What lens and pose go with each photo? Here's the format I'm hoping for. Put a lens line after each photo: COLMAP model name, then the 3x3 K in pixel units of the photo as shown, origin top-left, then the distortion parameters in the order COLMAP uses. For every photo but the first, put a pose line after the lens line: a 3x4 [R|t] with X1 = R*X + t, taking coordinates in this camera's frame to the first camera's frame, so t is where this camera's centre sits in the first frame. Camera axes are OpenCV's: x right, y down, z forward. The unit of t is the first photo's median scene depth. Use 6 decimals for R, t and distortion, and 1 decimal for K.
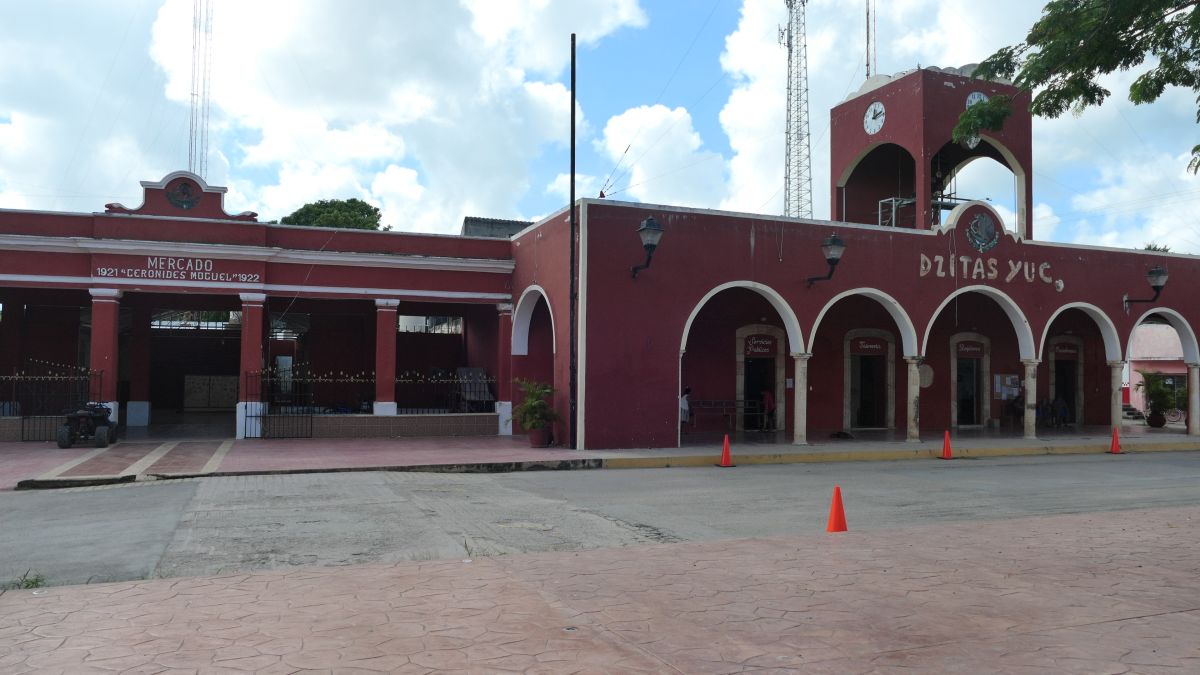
lens RADIAL K [[900.5, 0, 600.0], [0, 900.5, 337.5], [0, 0, 1]] dist [0.000455, 0.001137]
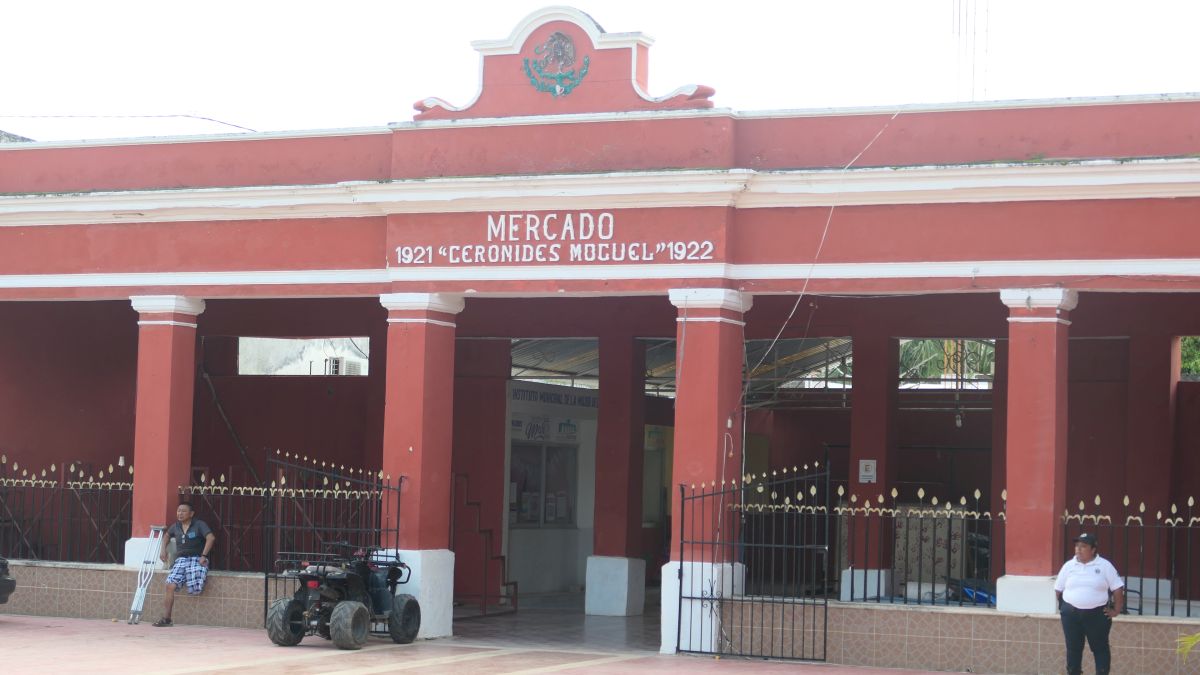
lens RADIAL K [[2689.4, 0, 600.0], [0, 2689.4, 337.5], [0, 0, 1]] dist [-0.040124, -0.189720]
pose [[0.691155, -0.029381, -0.722109, 0.452826], [0.008361, 0.999431, -0.032662, 0.011174], [0.722658, 0.016538, 0.691008, 0.149944]]
